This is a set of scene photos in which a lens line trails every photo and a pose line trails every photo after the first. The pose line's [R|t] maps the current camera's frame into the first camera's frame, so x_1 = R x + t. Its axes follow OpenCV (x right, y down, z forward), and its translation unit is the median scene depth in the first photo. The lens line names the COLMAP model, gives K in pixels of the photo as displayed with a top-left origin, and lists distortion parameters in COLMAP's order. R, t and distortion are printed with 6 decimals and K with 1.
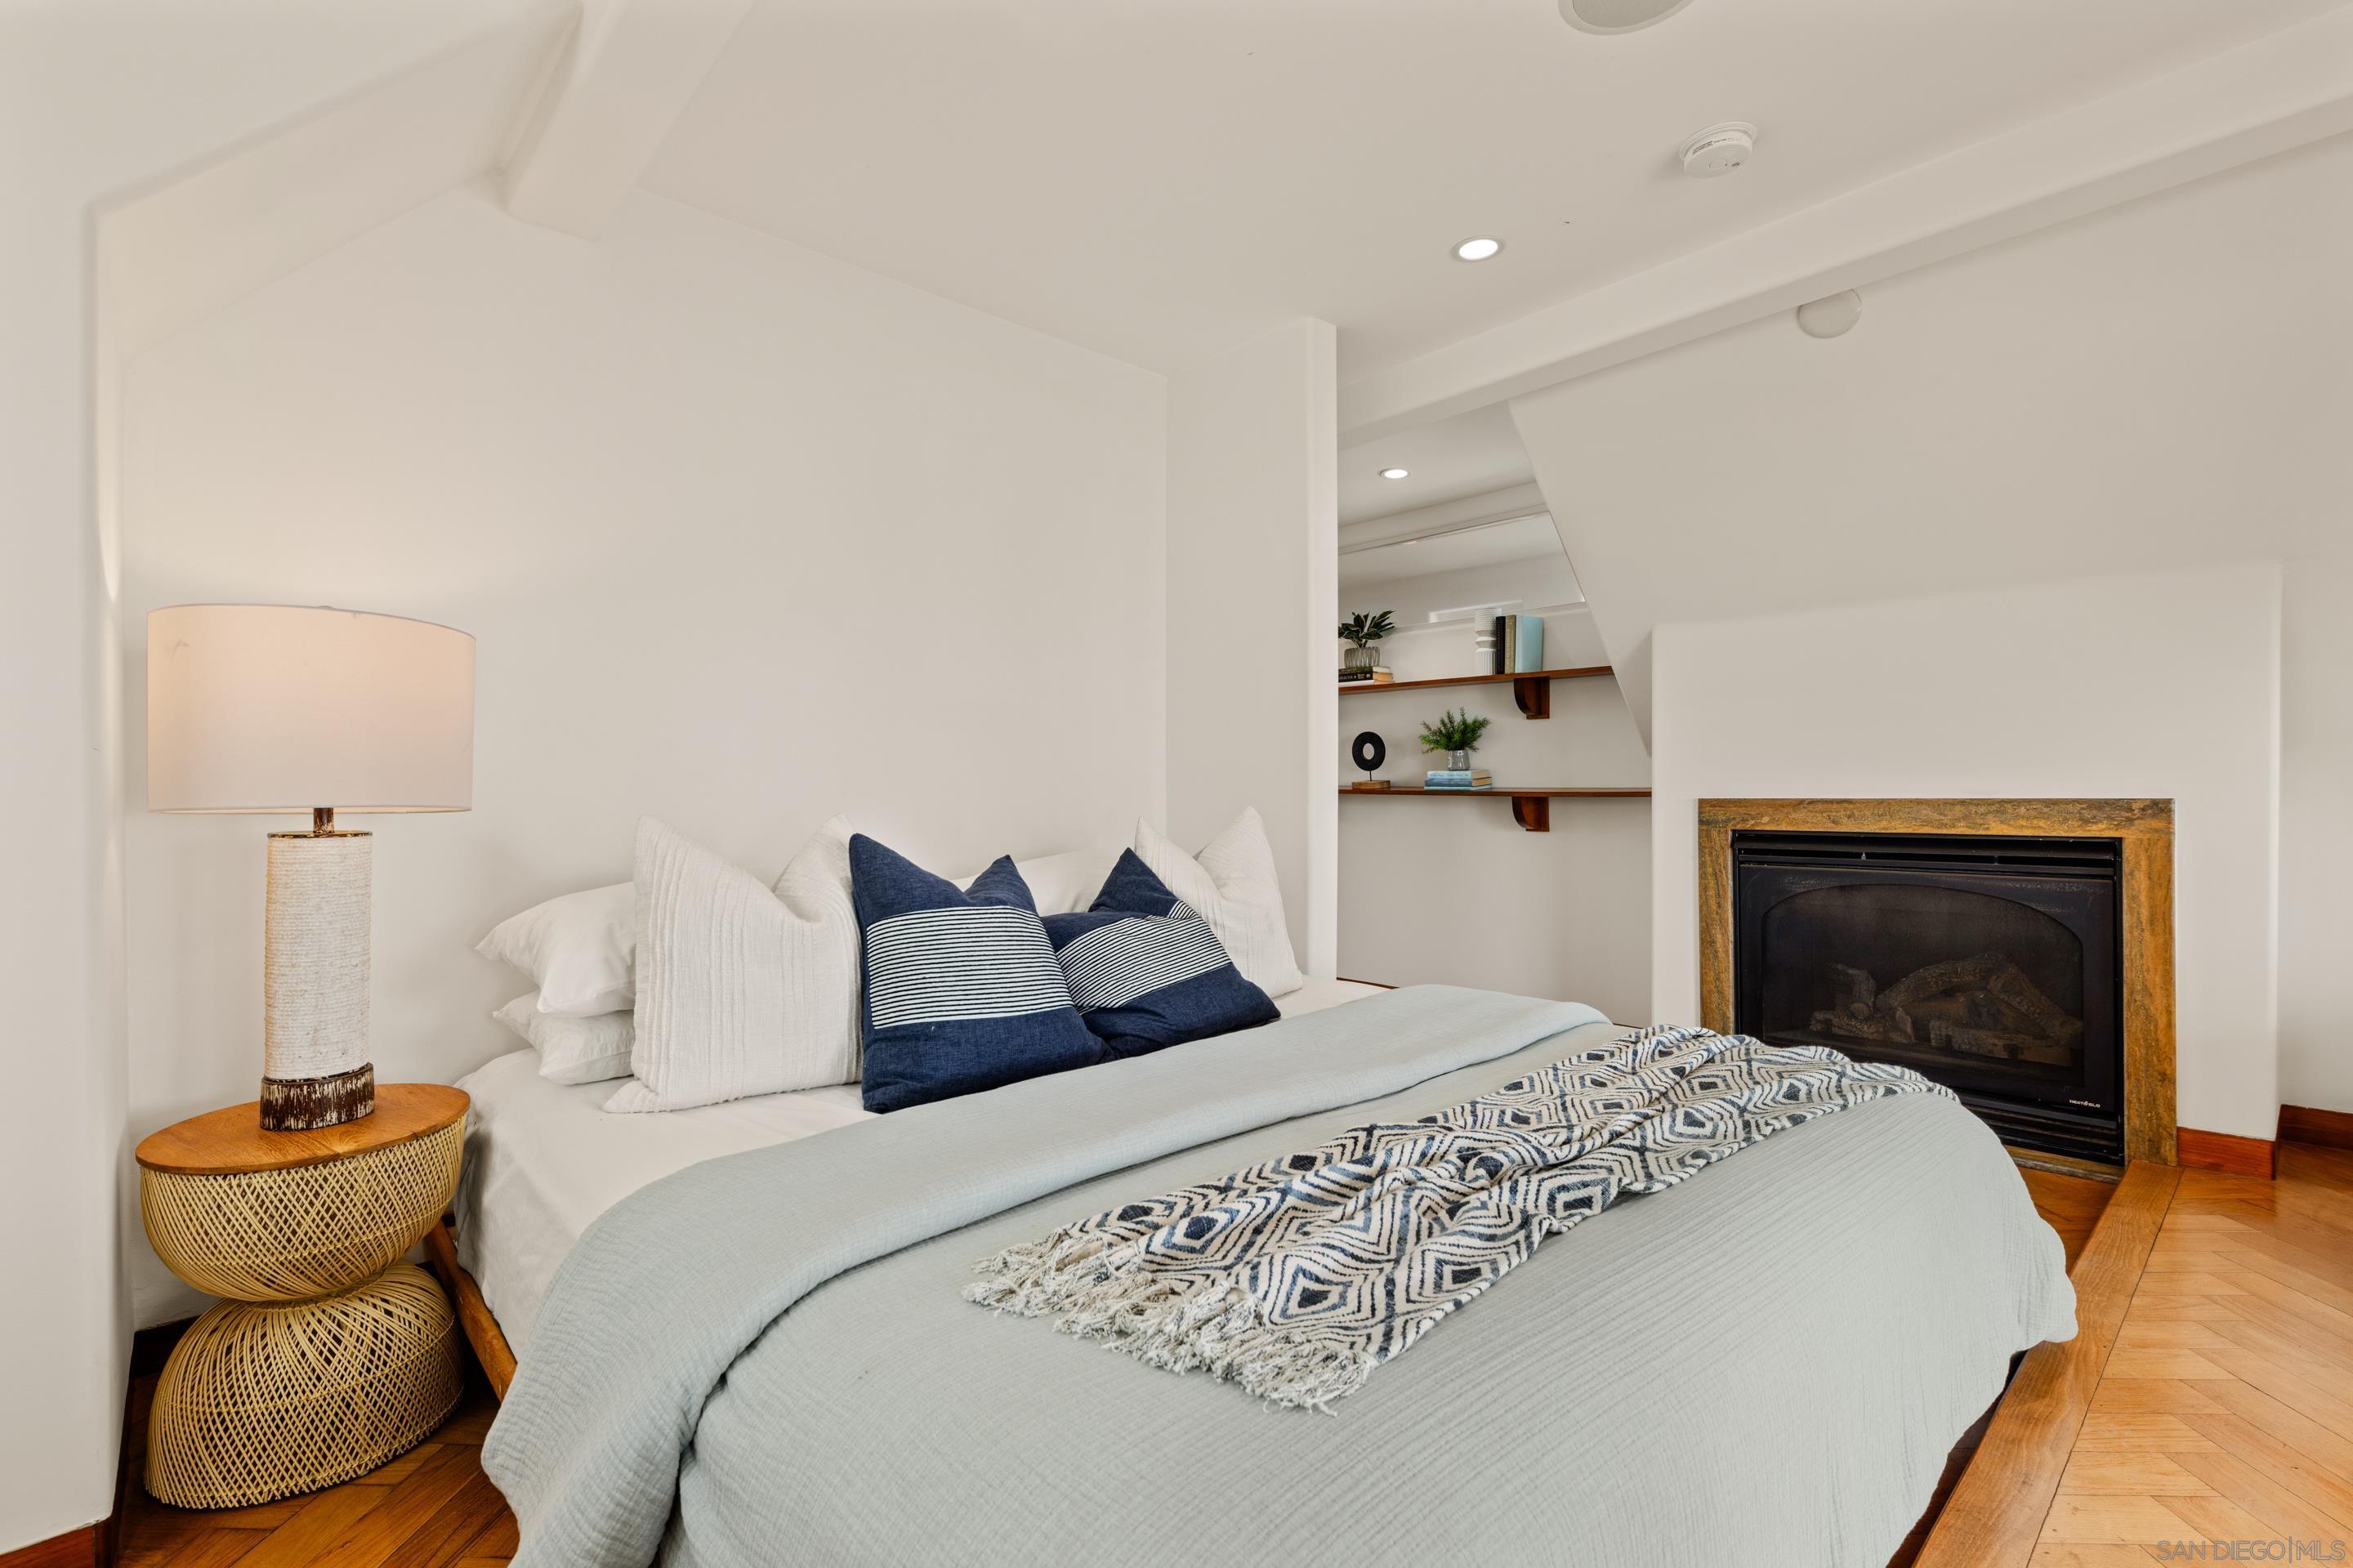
lens RADIAL K [[1051.1, 0, 1177.4], [0, 1051.1, 786.9], [0, 0, 1]] dist [0.010266, -0.004745]
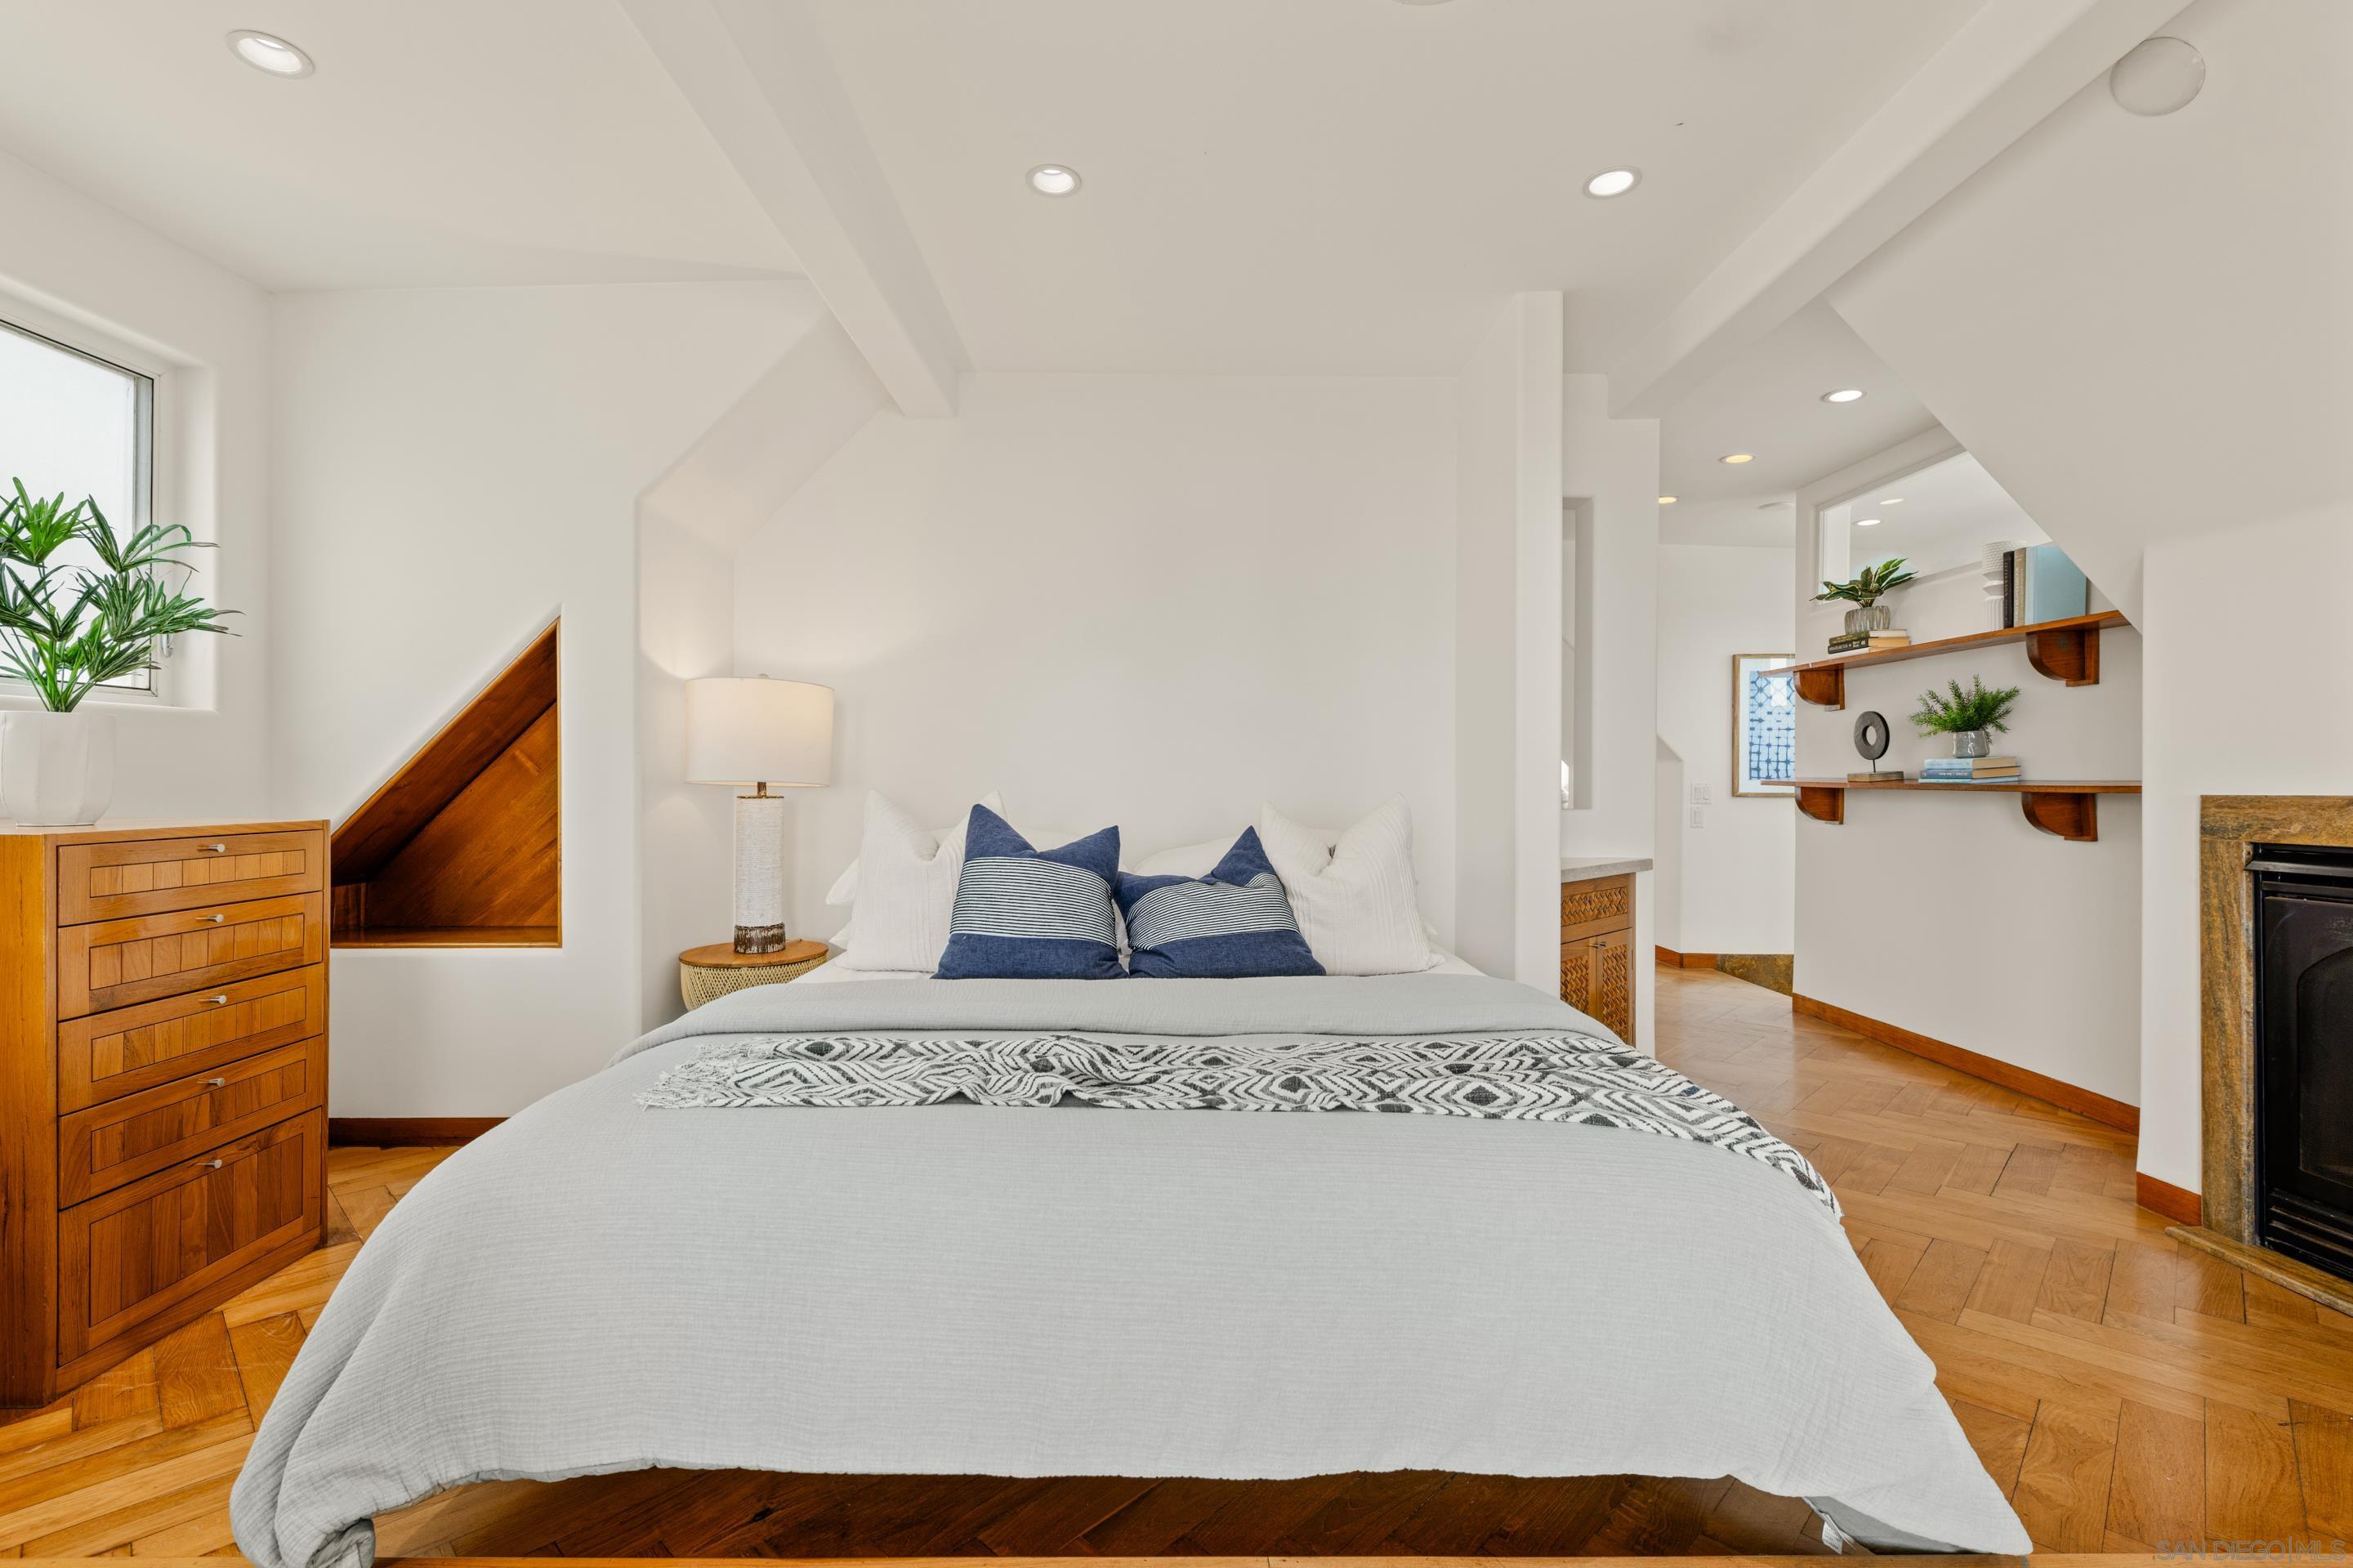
lens RADIAL K [[1051.1, 0, 1181.9], [0, 1051.1, 770.6], [0, 0, 1]] dist [0.010266, -0.004745]
pose [[0.742829, -0.001545, -0.669480, 0.375332], [-0.006059, 0.999941, -0.009030, 0.004487], [0.669454, 0.010765, 0.742775, 0.048931]]
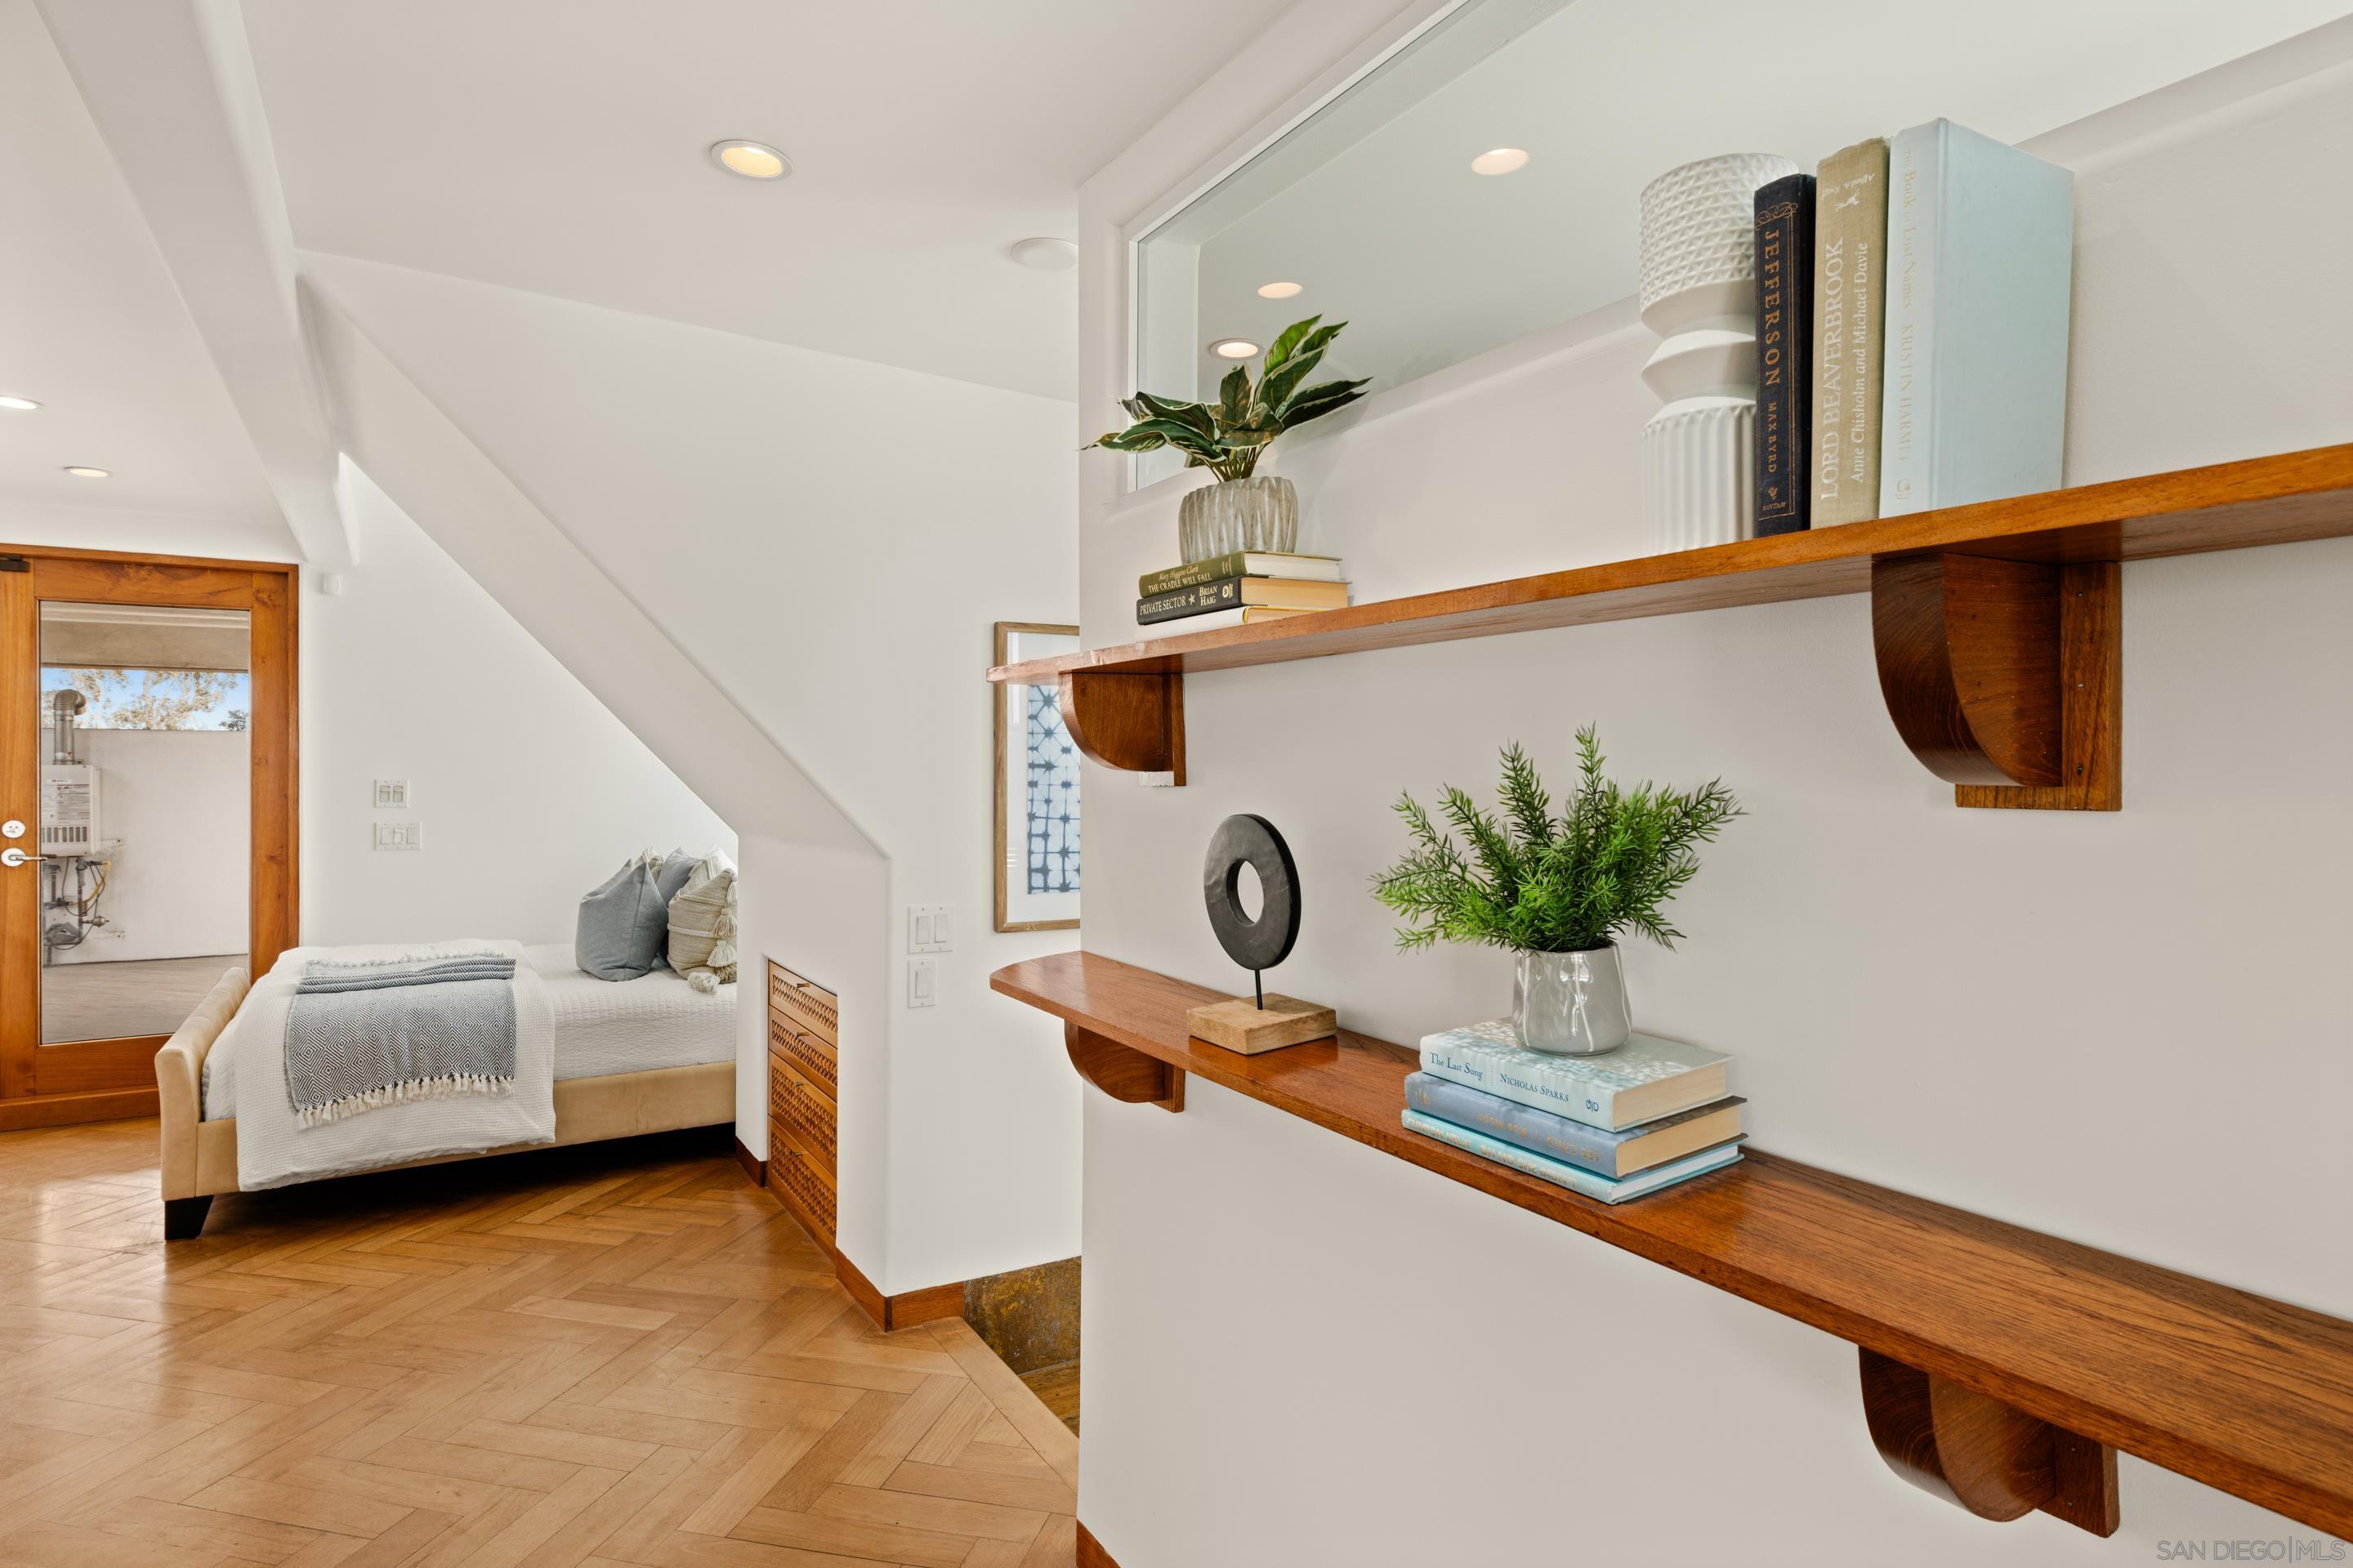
lens RADIAL K [[1271.9, 0, 1179.6], [0, 1271.9, 786.7], [0, 0, 1]] dist [-0.010134, -0.002571]
pose [[0.979099, 0.000662, -0.203381, 0.257294], [0.002129, 0.999907, 0.013501, -0.071909], [0.203371, -0.013652, 0.979007, 0.795498]]
